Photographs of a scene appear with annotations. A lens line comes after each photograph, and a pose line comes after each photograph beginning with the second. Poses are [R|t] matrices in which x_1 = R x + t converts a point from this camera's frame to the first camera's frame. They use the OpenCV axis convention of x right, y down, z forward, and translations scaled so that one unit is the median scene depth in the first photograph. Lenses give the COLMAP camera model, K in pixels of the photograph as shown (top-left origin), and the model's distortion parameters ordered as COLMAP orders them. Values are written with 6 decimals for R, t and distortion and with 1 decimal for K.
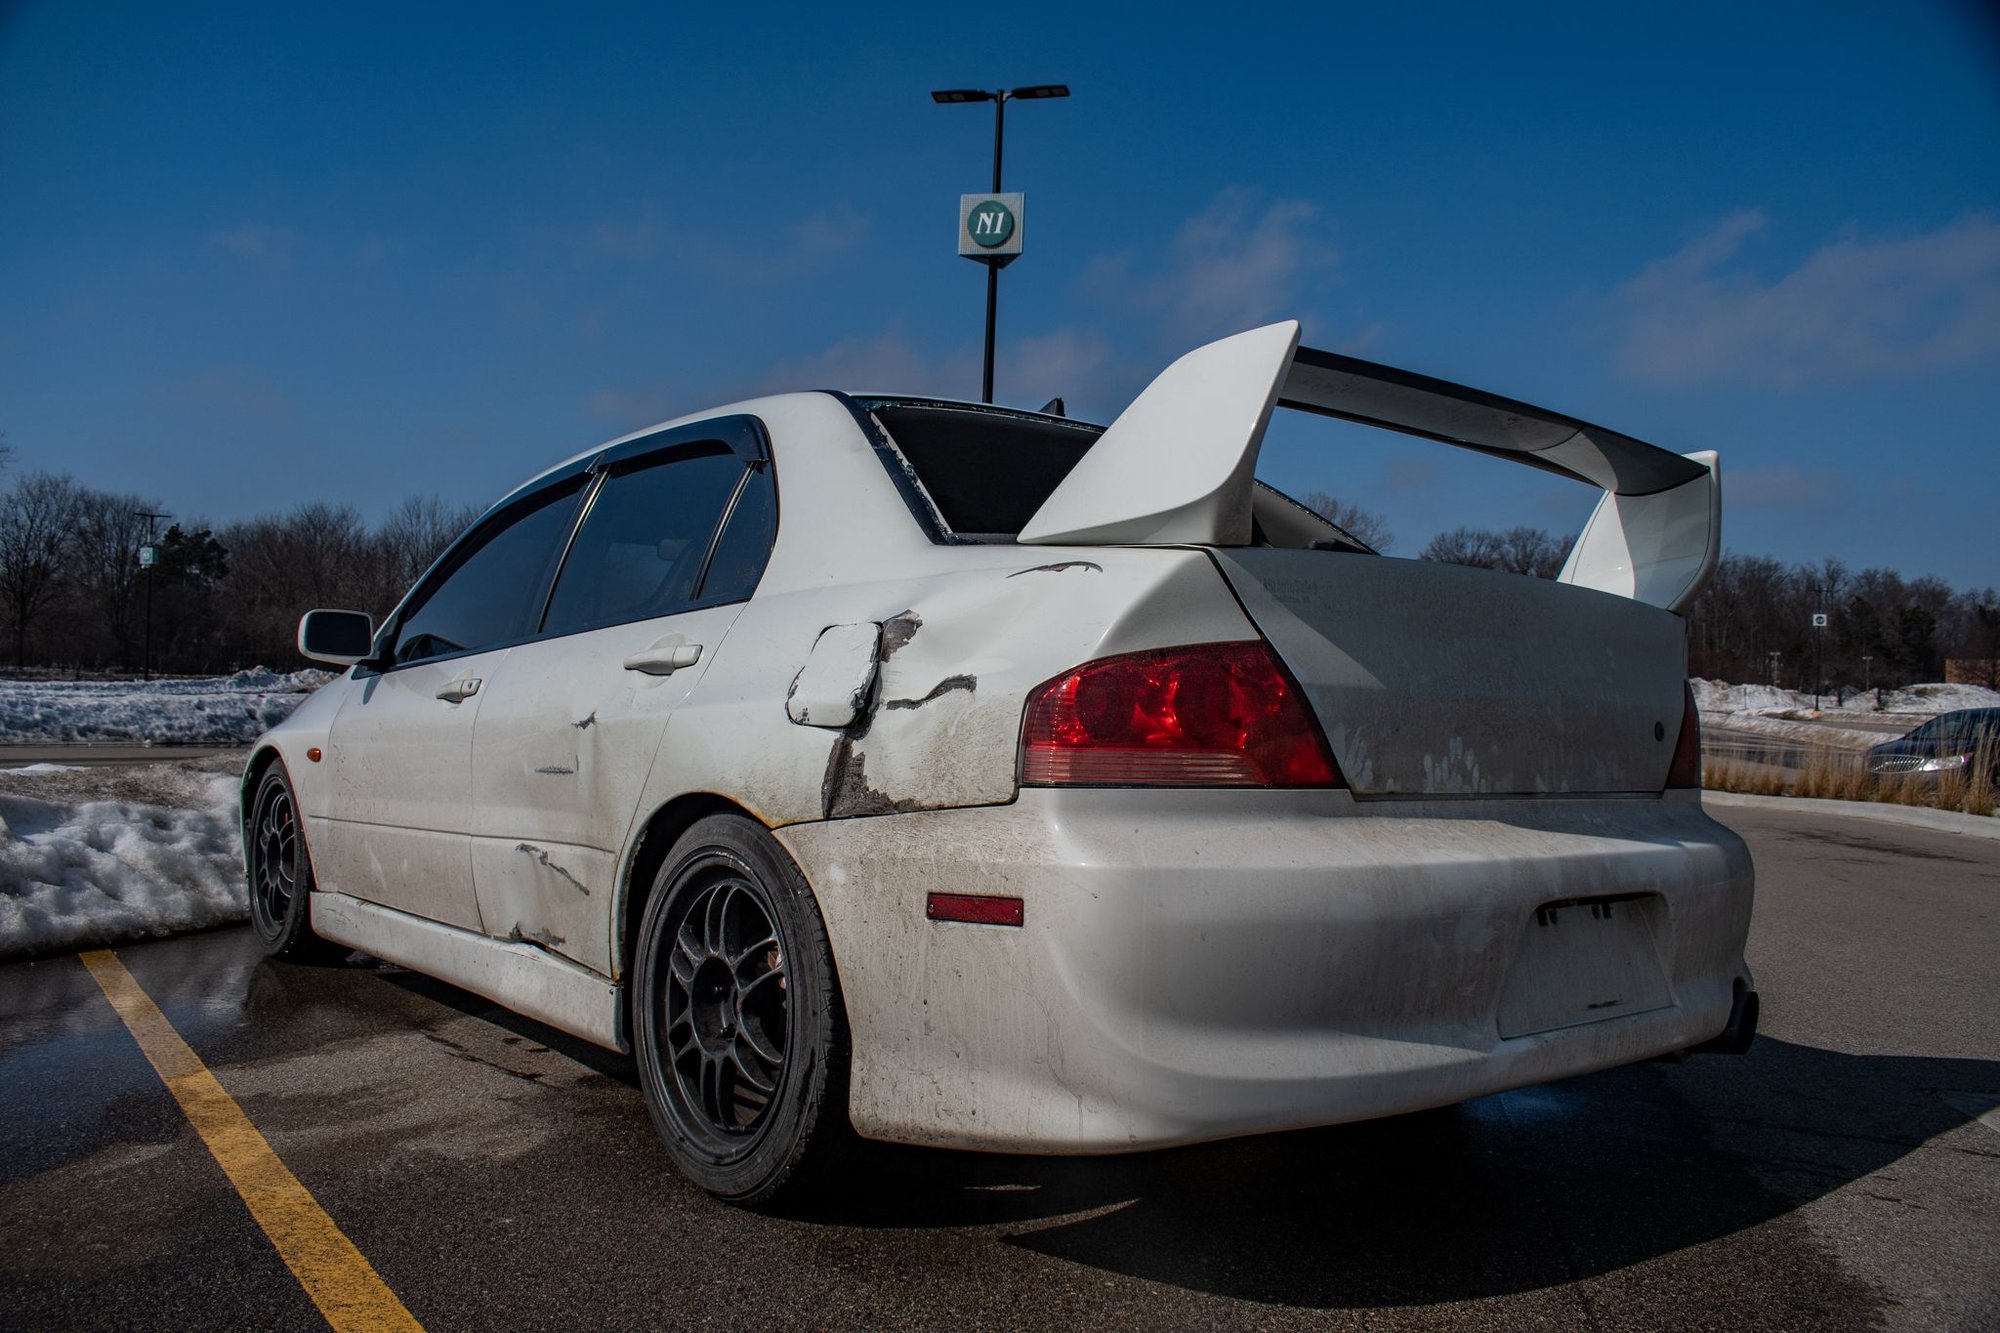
lens RADIAL K [[1553.0, 0, 991.4], [0, 1553.0, 672.0], [0, 0, 1]] dist [-0.100414, 0.019180]
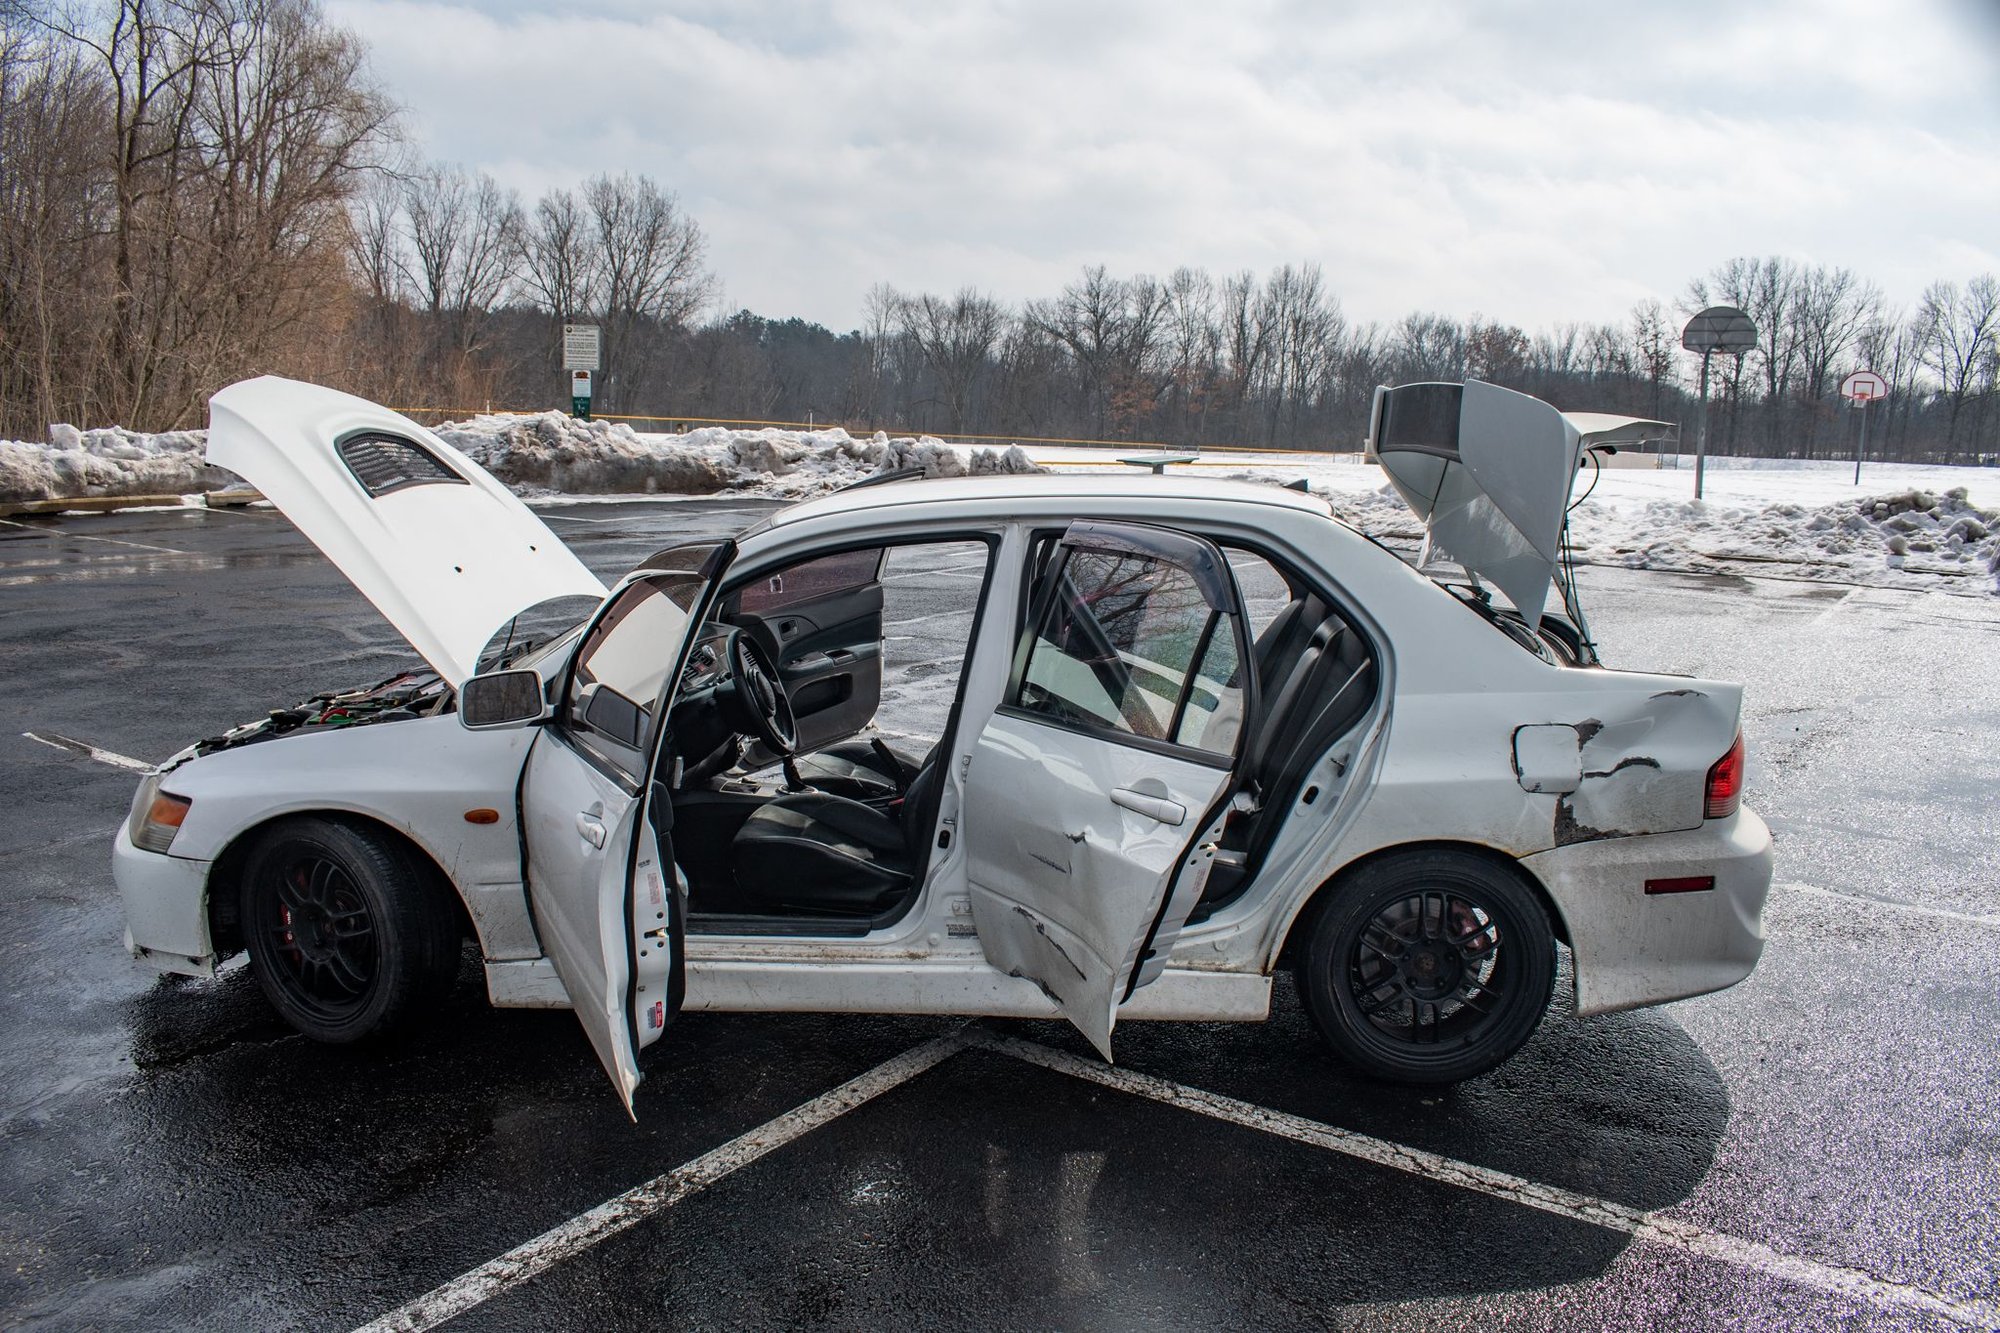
lens RADIAL K [[1553.0, 0, 991.4], [0, 1553.0, 672.0], [0, 0, 1]] dist [-0.100414, 0.019180]
pose [[0.663717, -0.142600, 0.734265, -1.734309], [-0.025791, 0.976712, 0.212997, -0.435264], [-0.747539, -0.160307, 0.644583, 0.432196]]
